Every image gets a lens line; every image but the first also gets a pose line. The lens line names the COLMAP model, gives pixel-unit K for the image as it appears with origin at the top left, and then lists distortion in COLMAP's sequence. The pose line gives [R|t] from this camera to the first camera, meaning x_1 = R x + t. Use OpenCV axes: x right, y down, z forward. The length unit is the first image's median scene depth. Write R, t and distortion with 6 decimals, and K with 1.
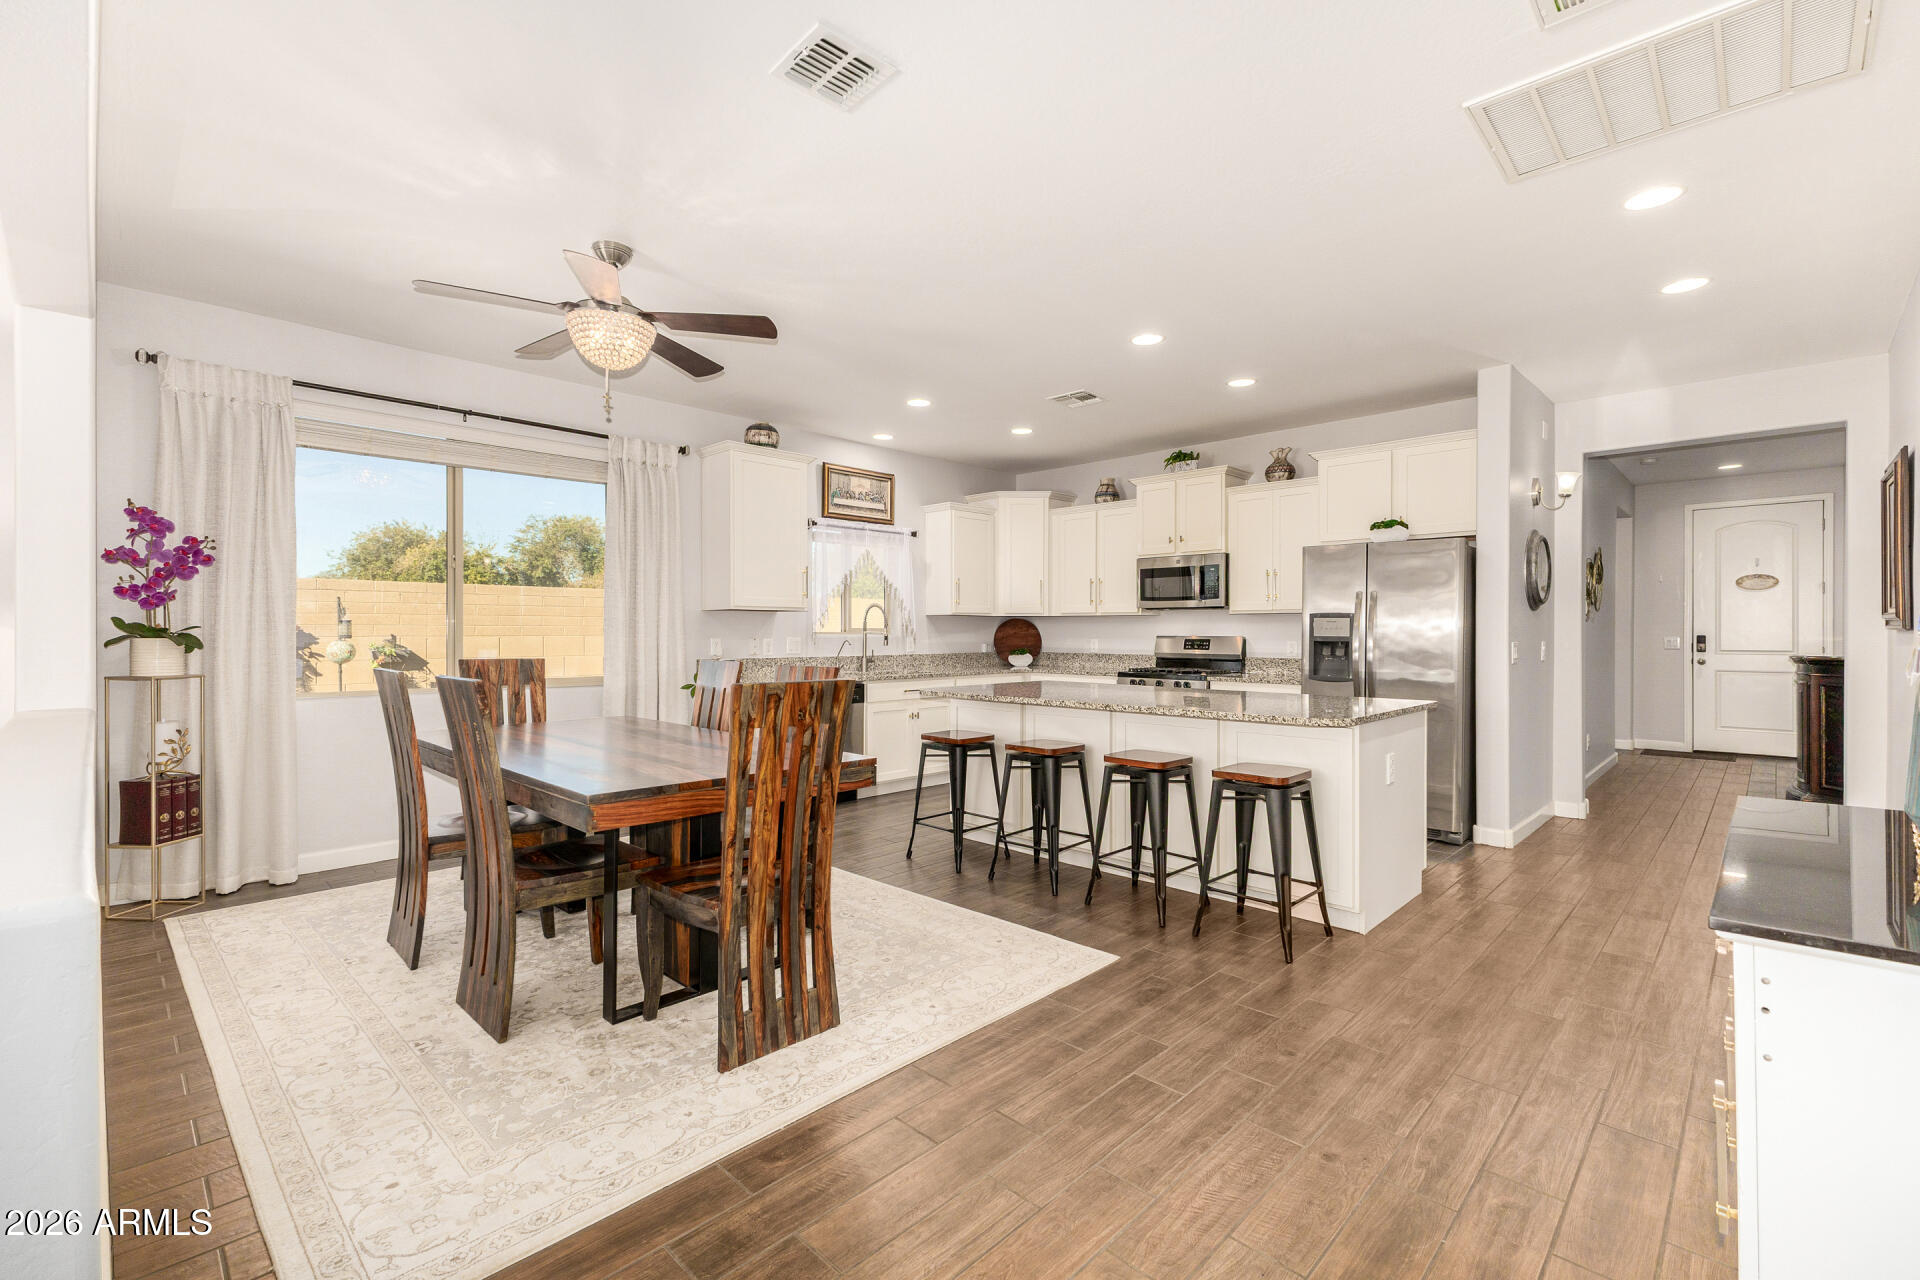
lens RADIAL K [[831.7, 0, 967.2], [0, 831.7, 633.6], [0, 0, 1]] dist [0.003501, -0.000095]
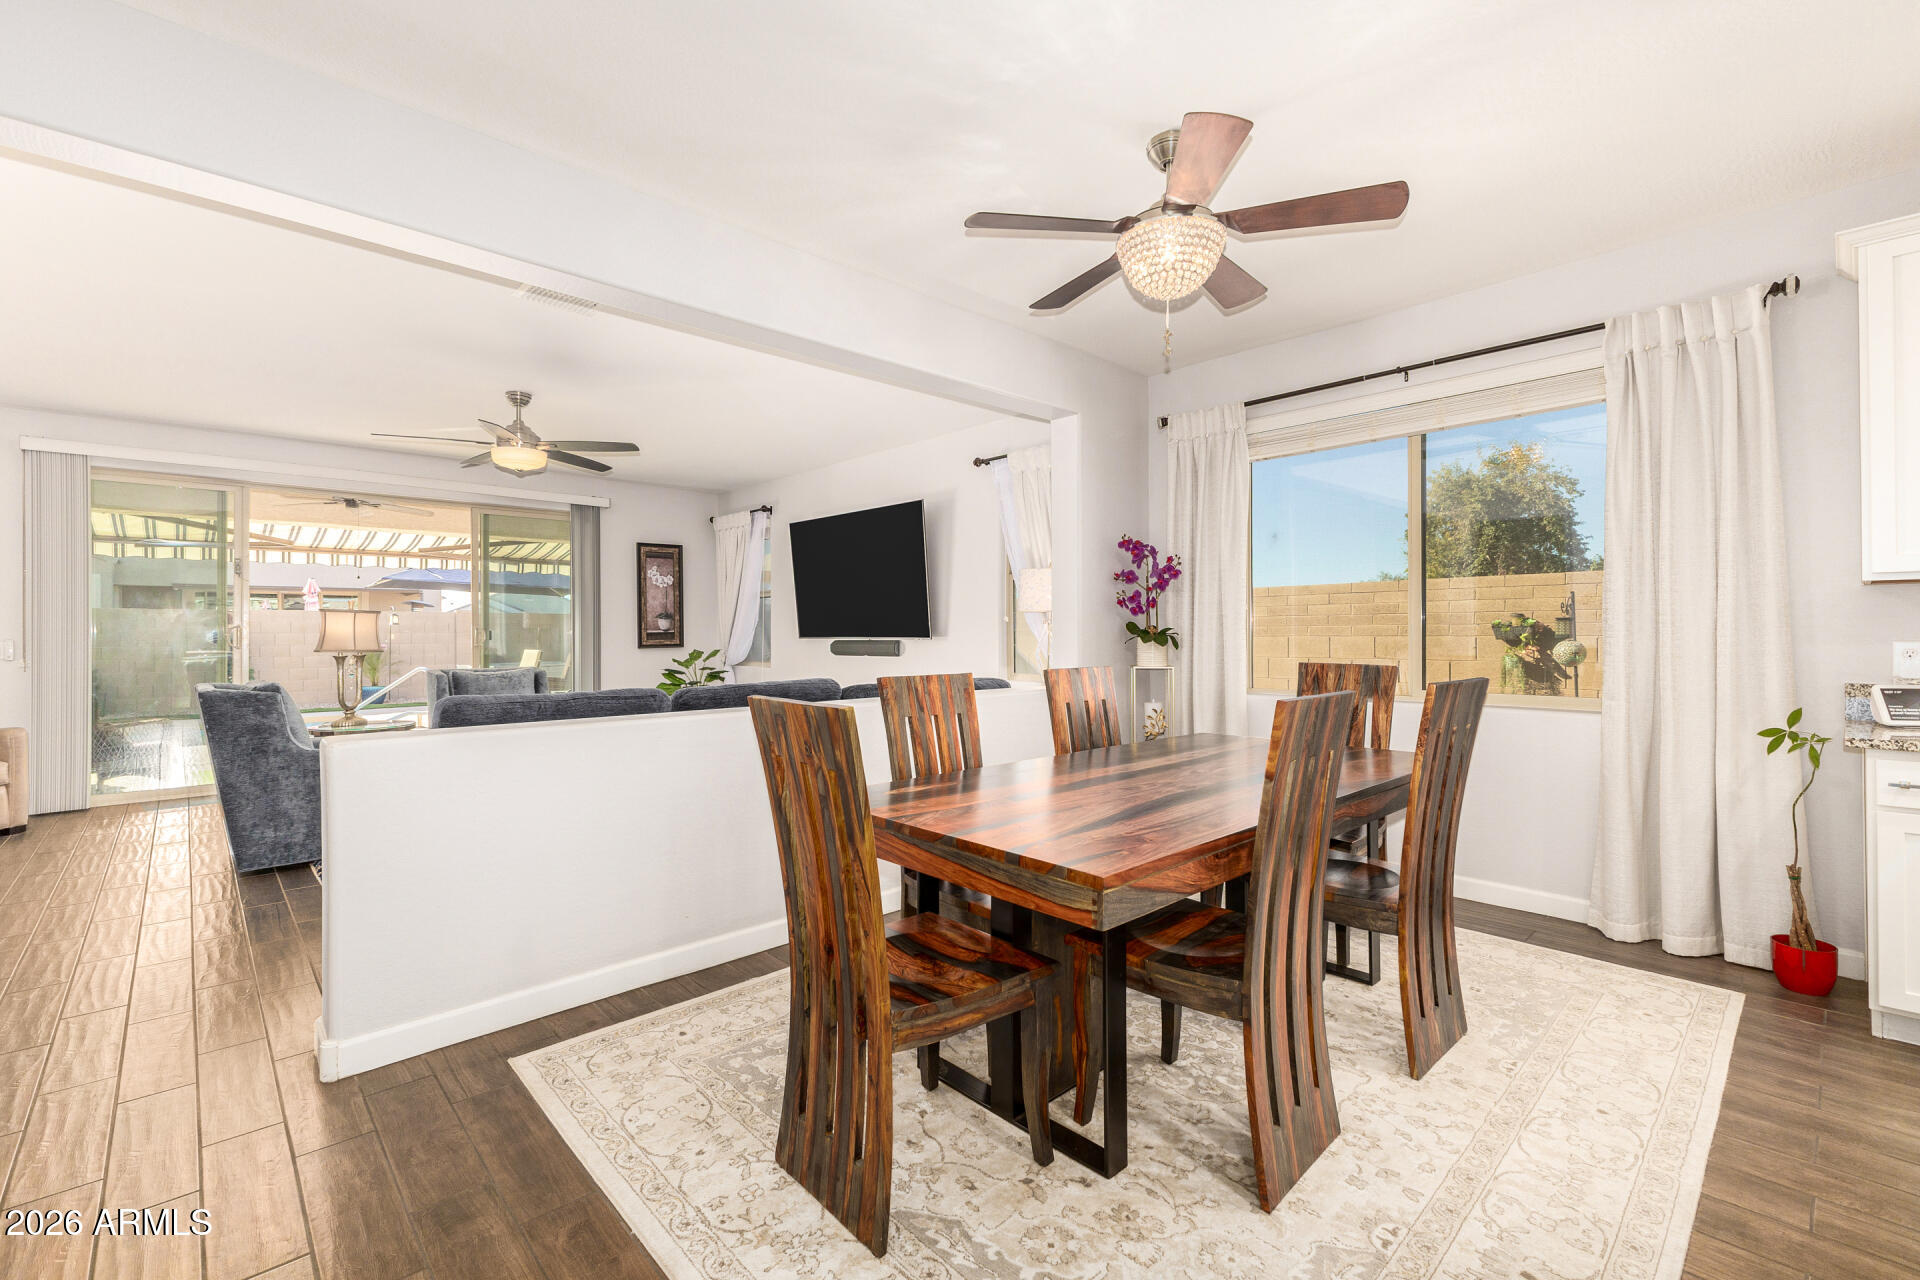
lens RADIAL K [[831.7, 0, 963.3], [0, 831.7, 630.5], [0, 0, 1]] dist [0.003501, -0.000095]
pose [[-0.050676, -0.008964, -0.998675, 0.195591], [-0.002667, 0.999957, -0.008840, 0.003932], [0.998712, 0.002216, -0.050698, 0.458364]]
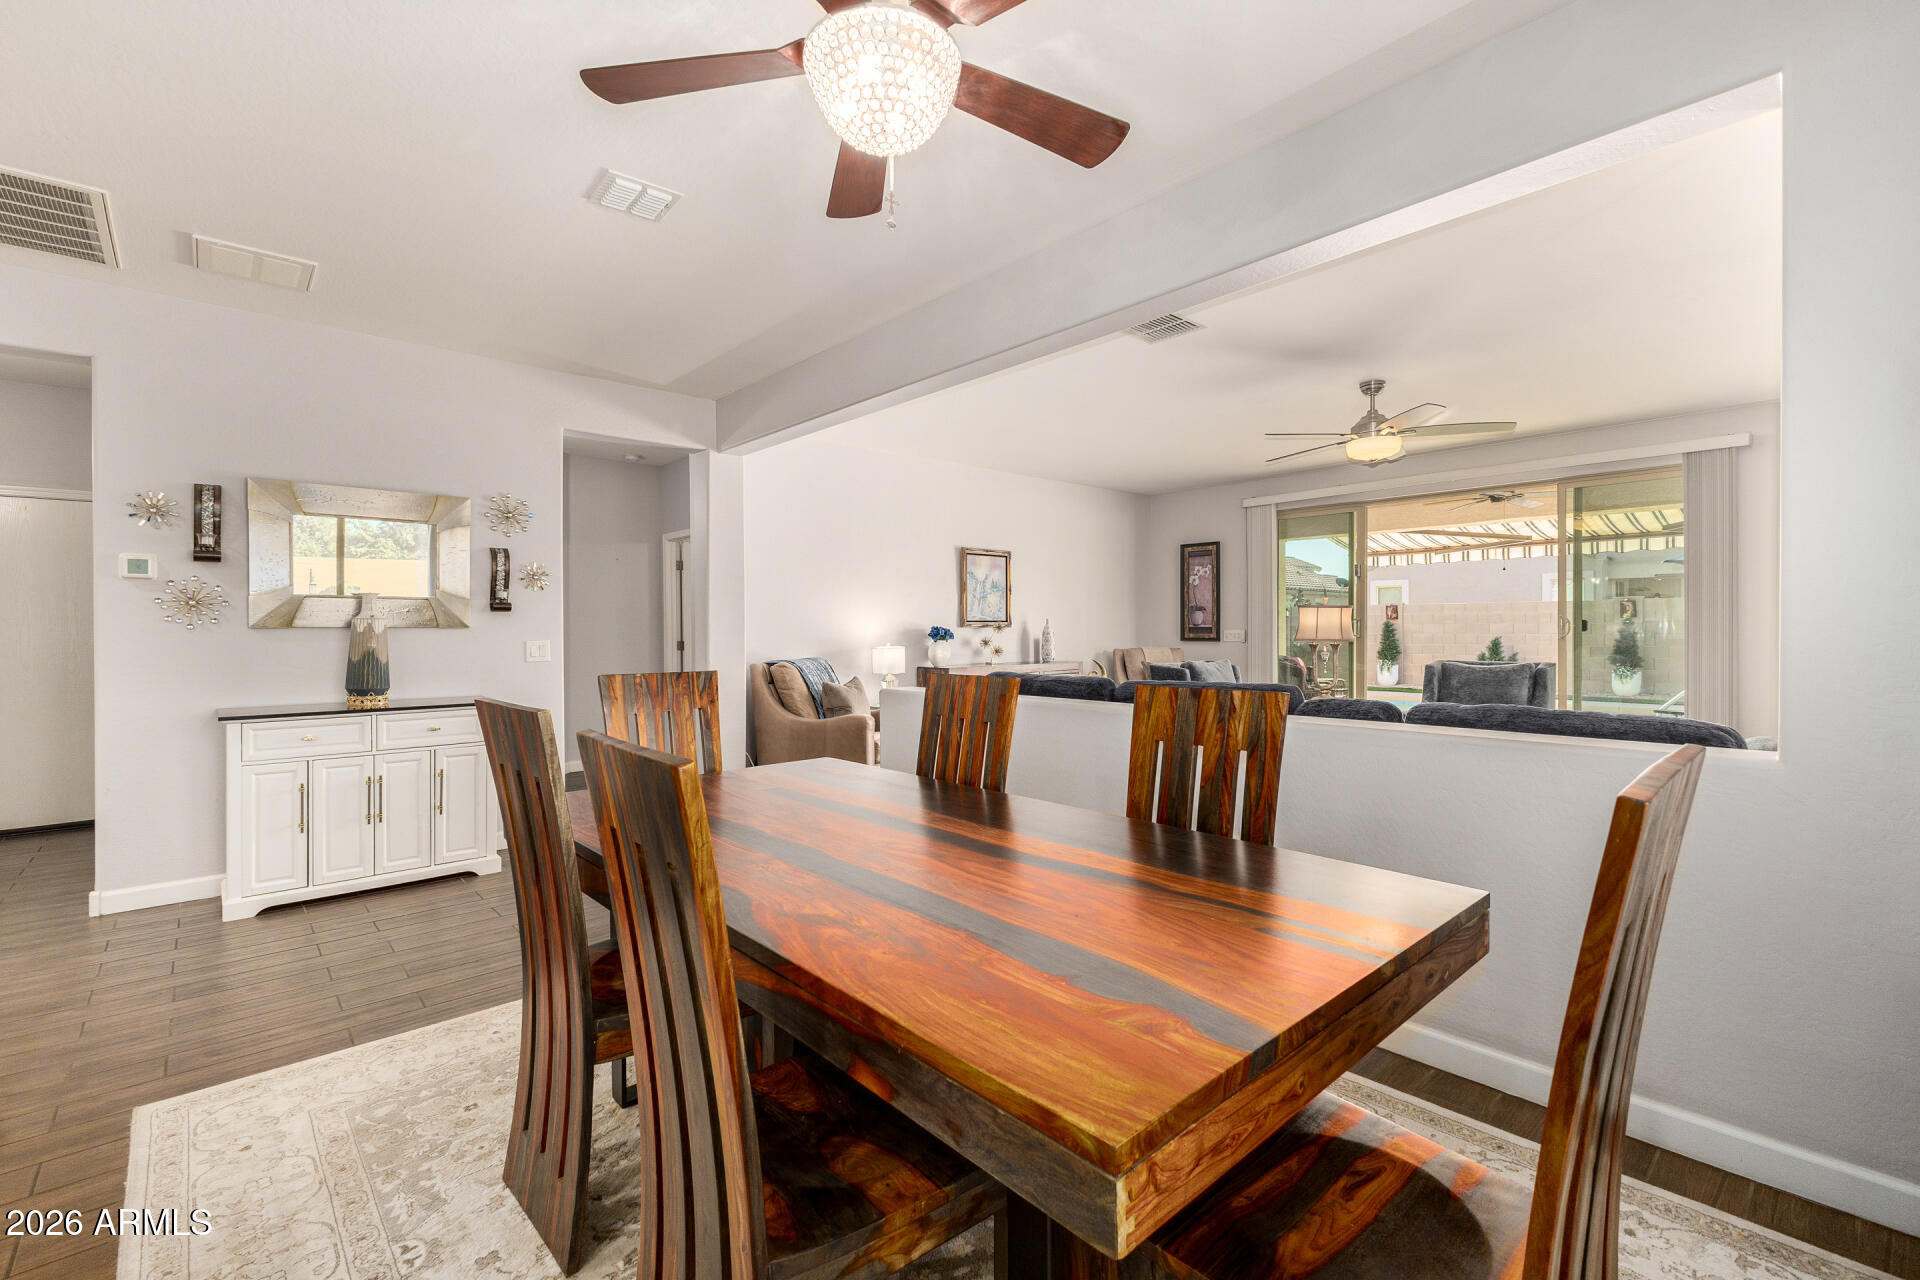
lens RADIAL K [[831.7, 0, 963.7], [0, 831.7, 634.4], [0, 0, 1]] dist [0.003501, -0.000095]
pose [[-0.997600, 0.002716, 0.069192, -0.275926], [0.003398, 0.999947, 0.009741, -0.000155], [-0.069162, 0.009953, -0.997556, 0.831157]]
